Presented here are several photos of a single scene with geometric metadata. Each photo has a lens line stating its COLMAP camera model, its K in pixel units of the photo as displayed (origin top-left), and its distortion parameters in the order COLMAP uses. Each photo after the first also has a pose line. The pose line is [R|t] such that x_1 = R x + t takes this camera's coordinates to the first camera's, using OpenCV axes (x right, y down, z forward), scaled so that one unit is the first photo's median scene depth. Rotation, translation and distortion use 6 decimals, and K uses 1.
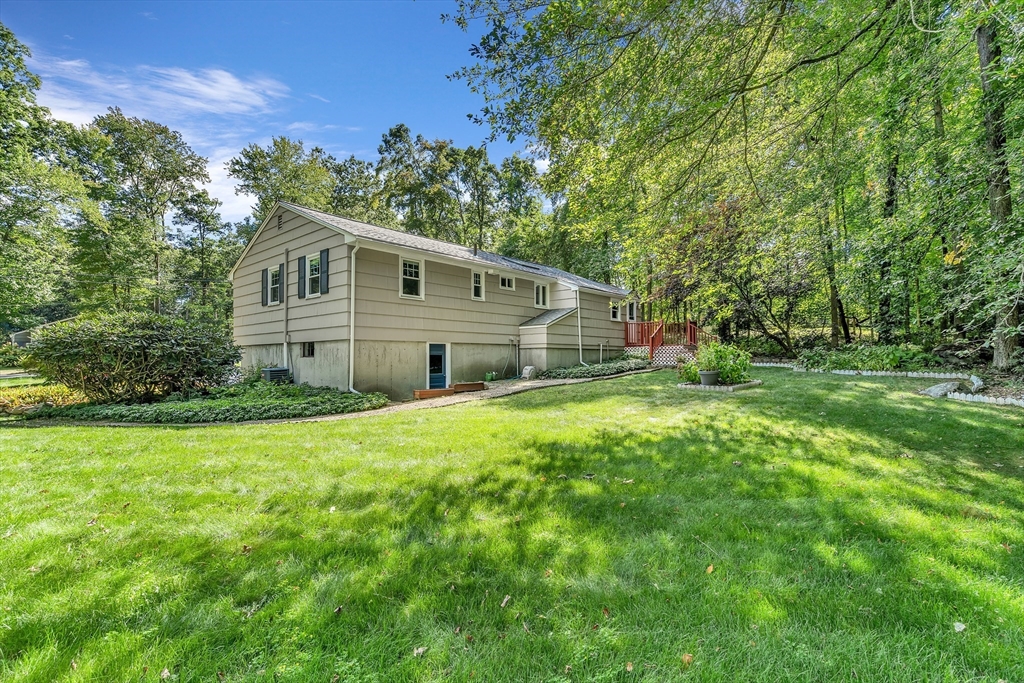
lens RADIAL K [[476.2, 0, 508.6], [0, 476.2, 343.4], [0, 0, 1]] dist [-0.002539, 0.000364]
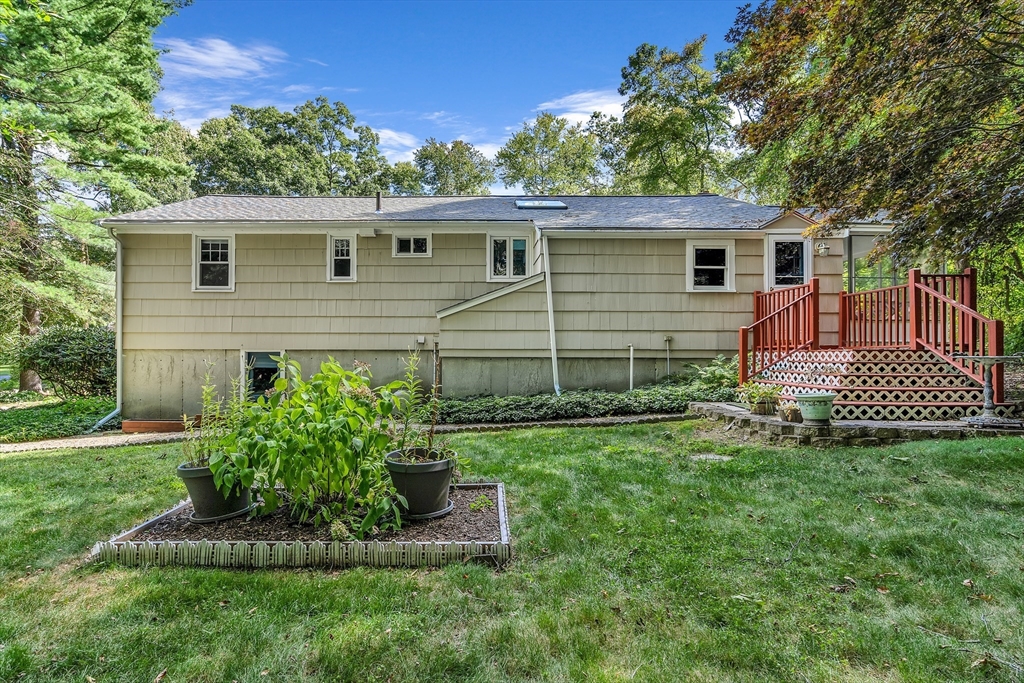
lens RADIAL K [[476.2, 0, 508.6], [0, 476.2, 343.4], [0, 0, 1]] dist [-0.002539, 0.000364]
pose [[0.656816, -0.002323, -0.754047, 0.588885], [0.020228, 0.999690, 0.014539, -0.013660], [0.753779, -0.024802, 0.656659, 0.786324]]
